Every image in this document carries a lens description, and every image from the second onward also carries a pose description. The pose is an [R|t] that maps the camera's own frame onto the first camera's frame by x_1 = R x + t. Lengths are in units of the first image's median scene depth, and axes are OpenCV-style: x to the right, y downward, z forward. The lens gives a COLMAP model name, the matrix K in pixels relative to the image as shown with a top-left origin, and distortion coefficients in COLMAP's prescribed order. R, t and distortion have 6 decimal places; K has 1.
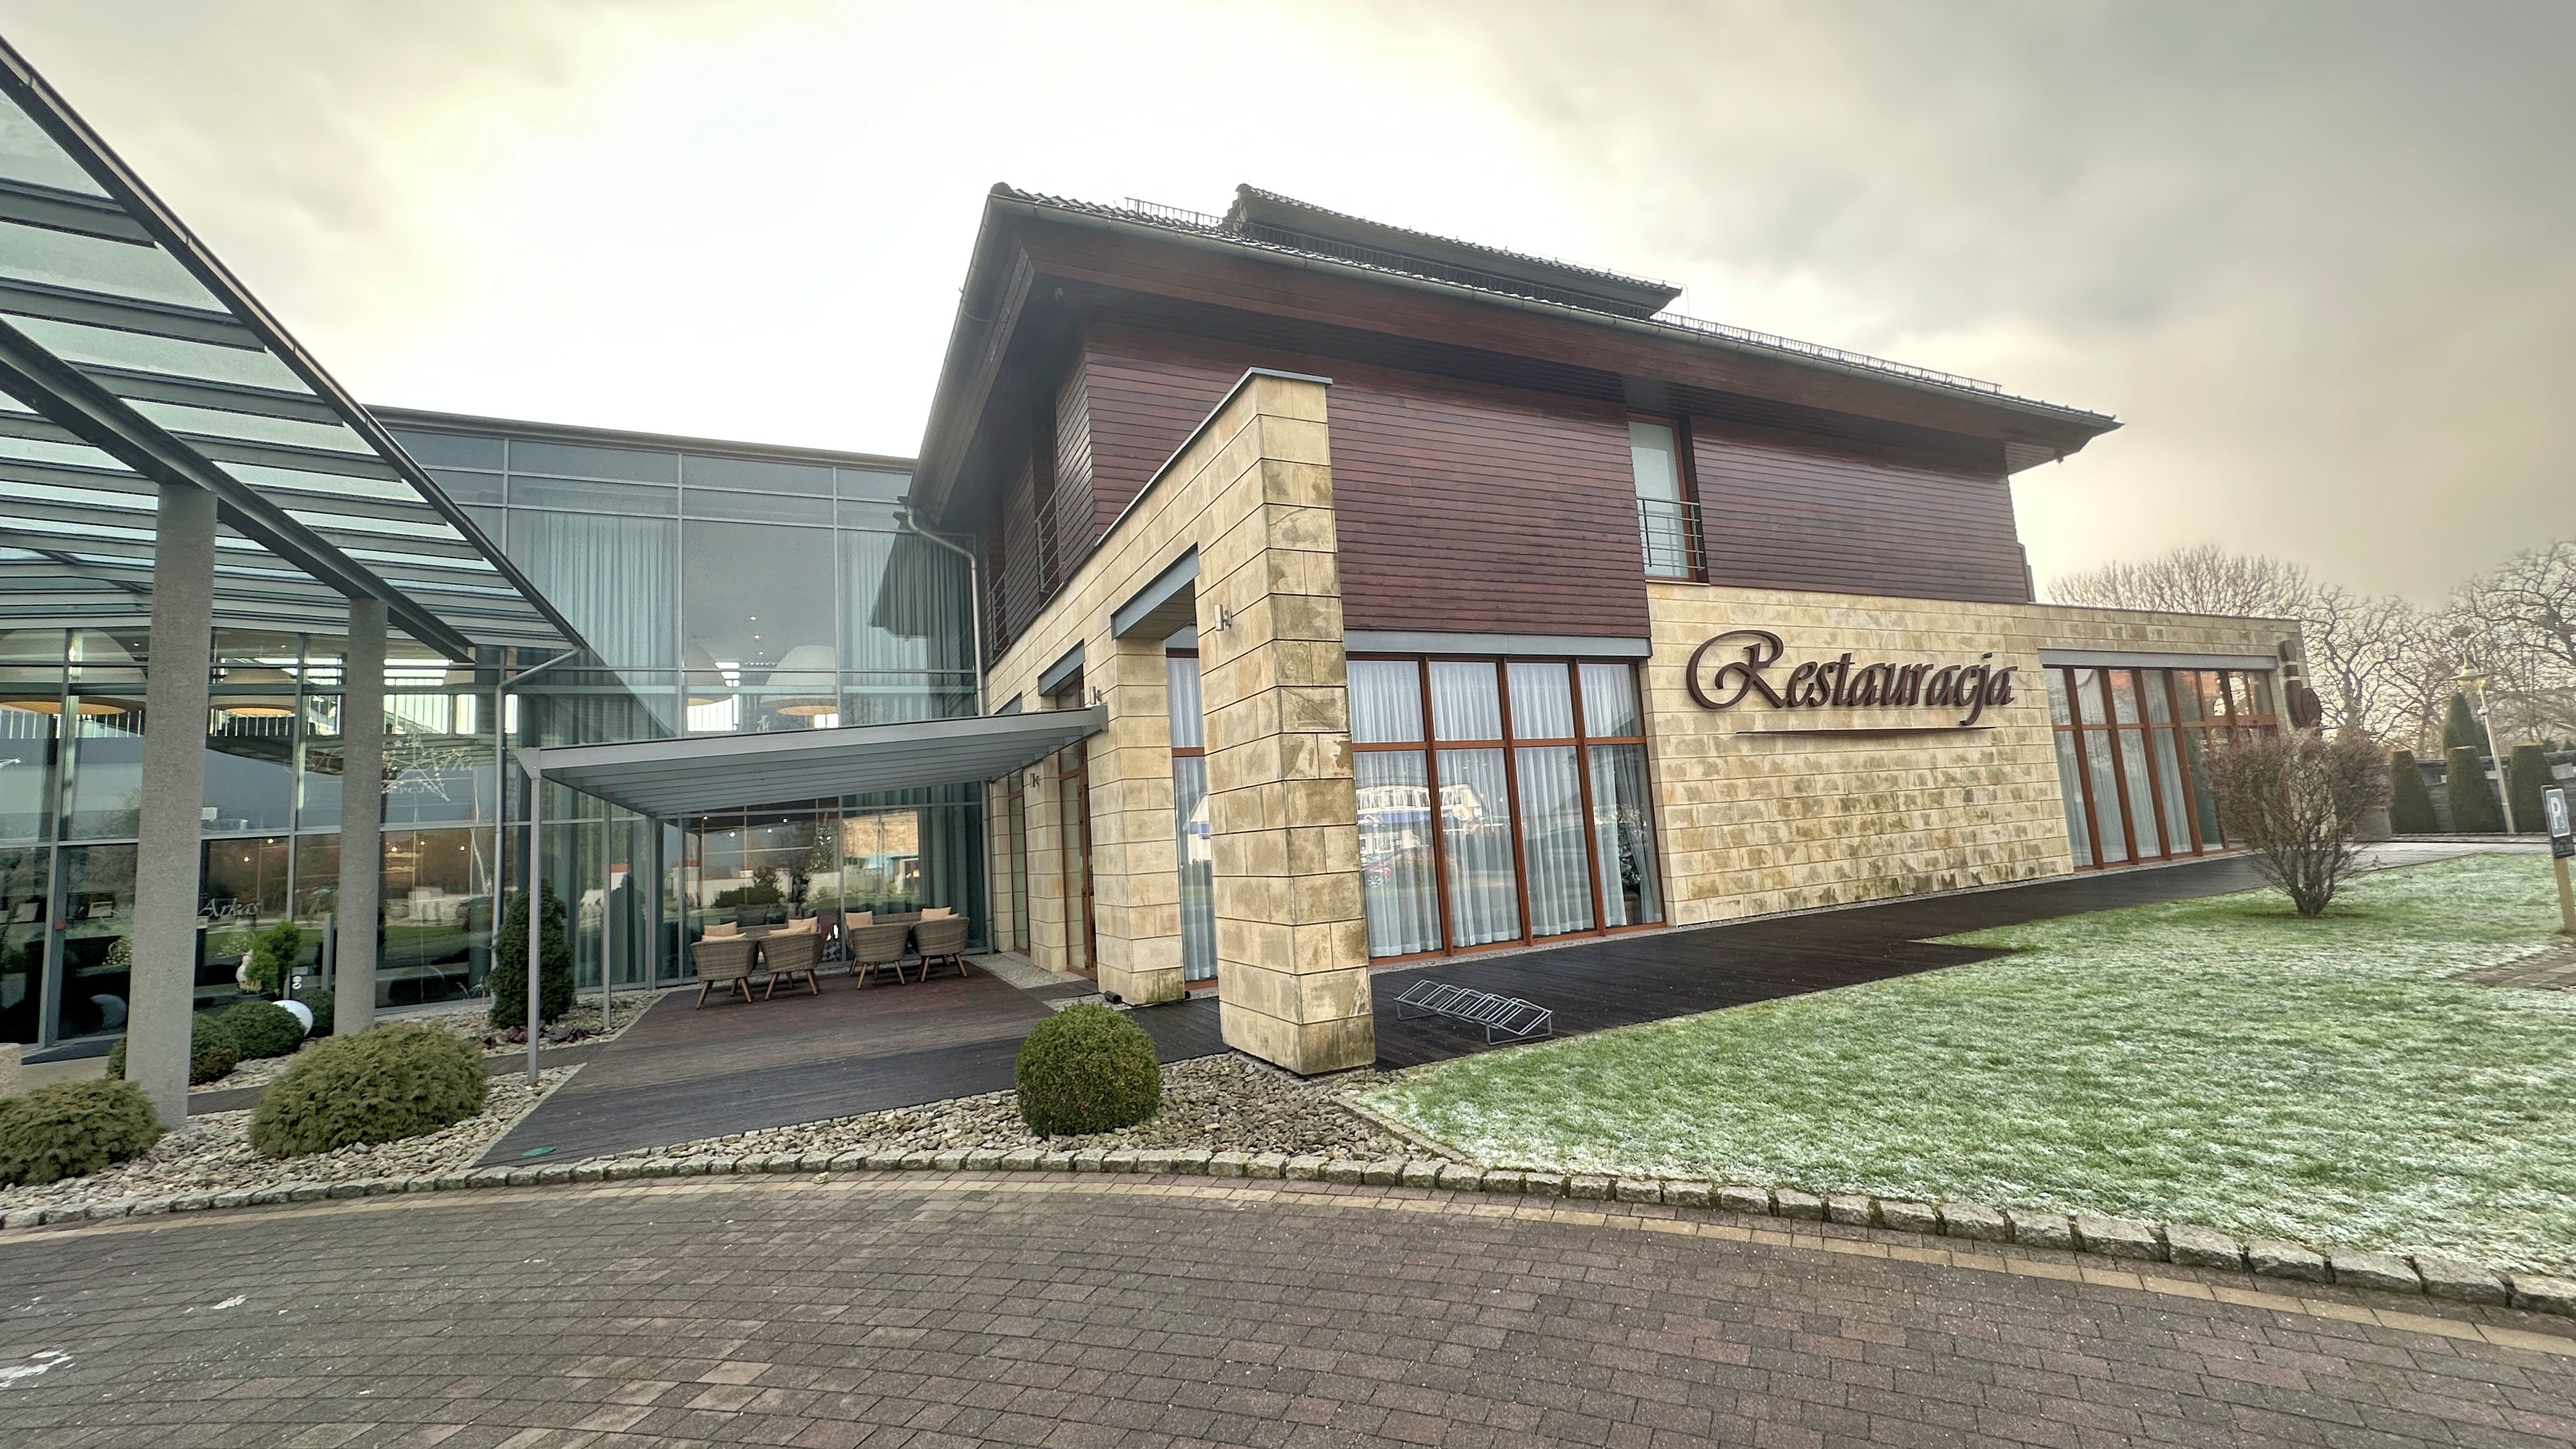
lens RADIAL K [[1023.7, 0, 1288.0], [0, 1023.7, 724.5], [0, 0, 1]] dist [-0.002841, -0.000316]
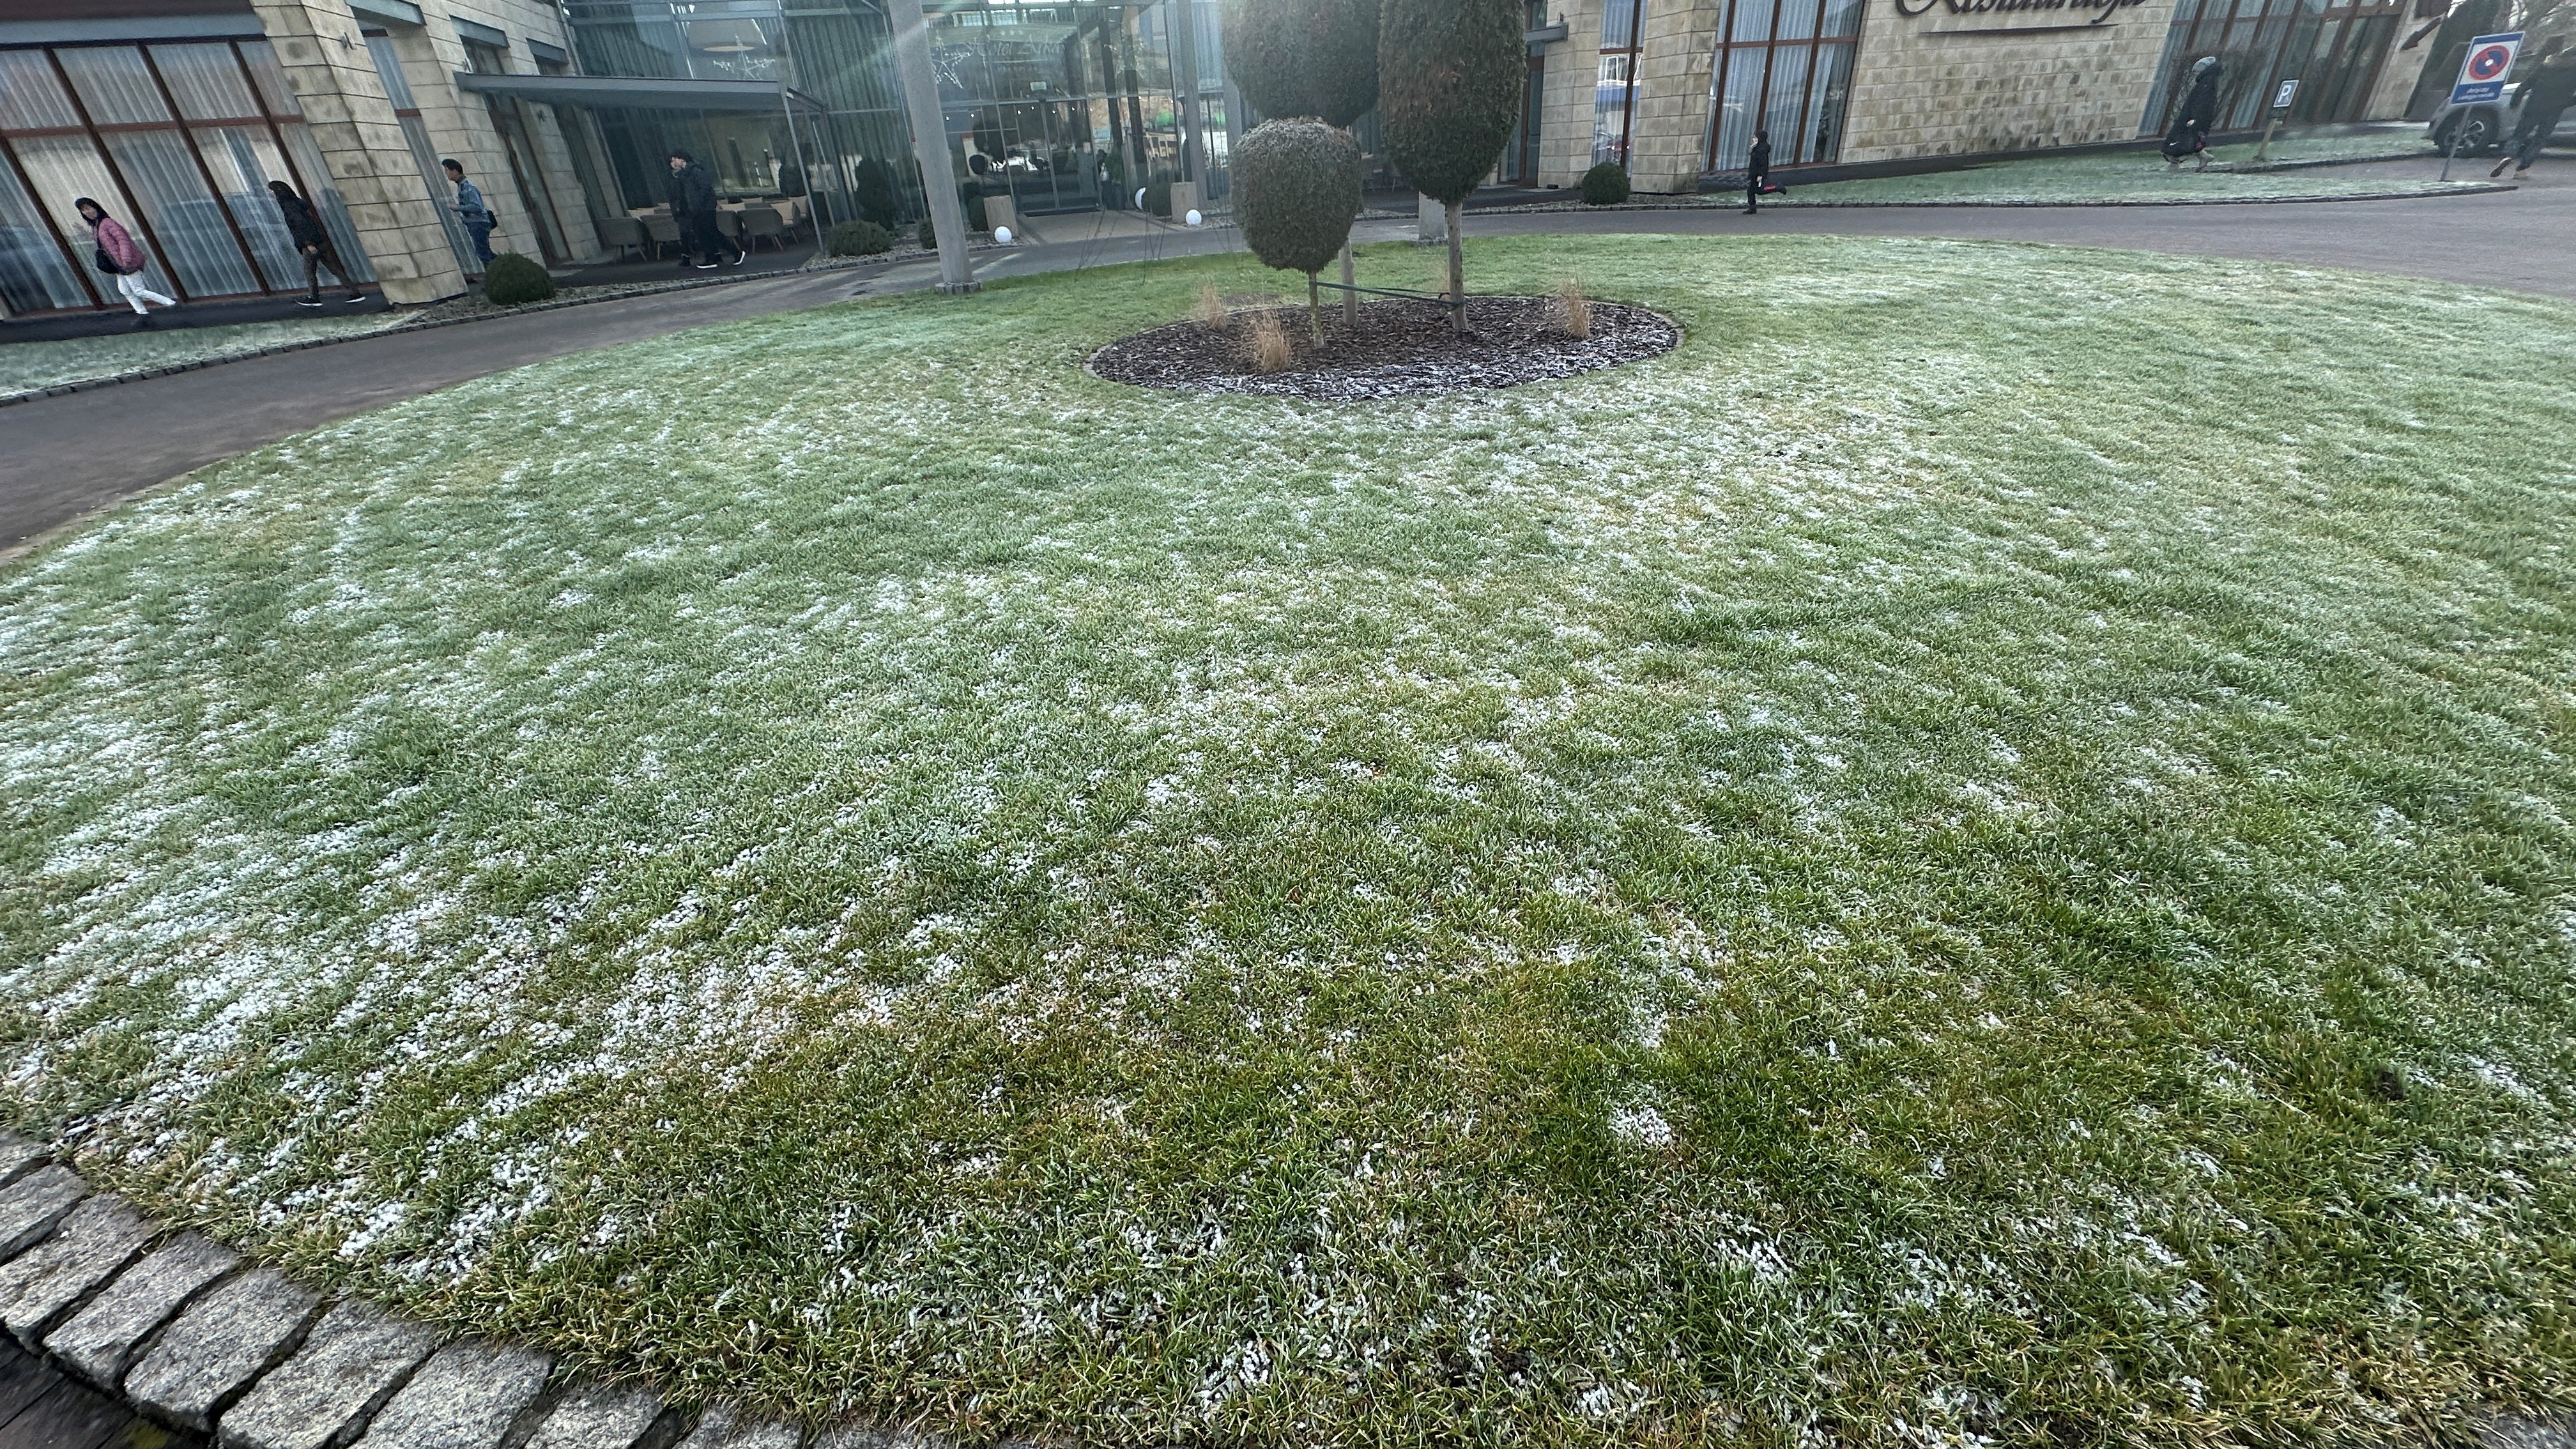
lens RADIAL K [[1023.7, 0, 1288.0], [0, 1023.7, 724.5], [0, 0, 1]] dist [-0.002841, -0.000316]
pose [[0.990074, 0.078850, -0.116342, -0.270614], [0.006617, 0.800726, 0.598994, -0.087459], [0.140389, -0.593819, 0.792256, -1.042676]]
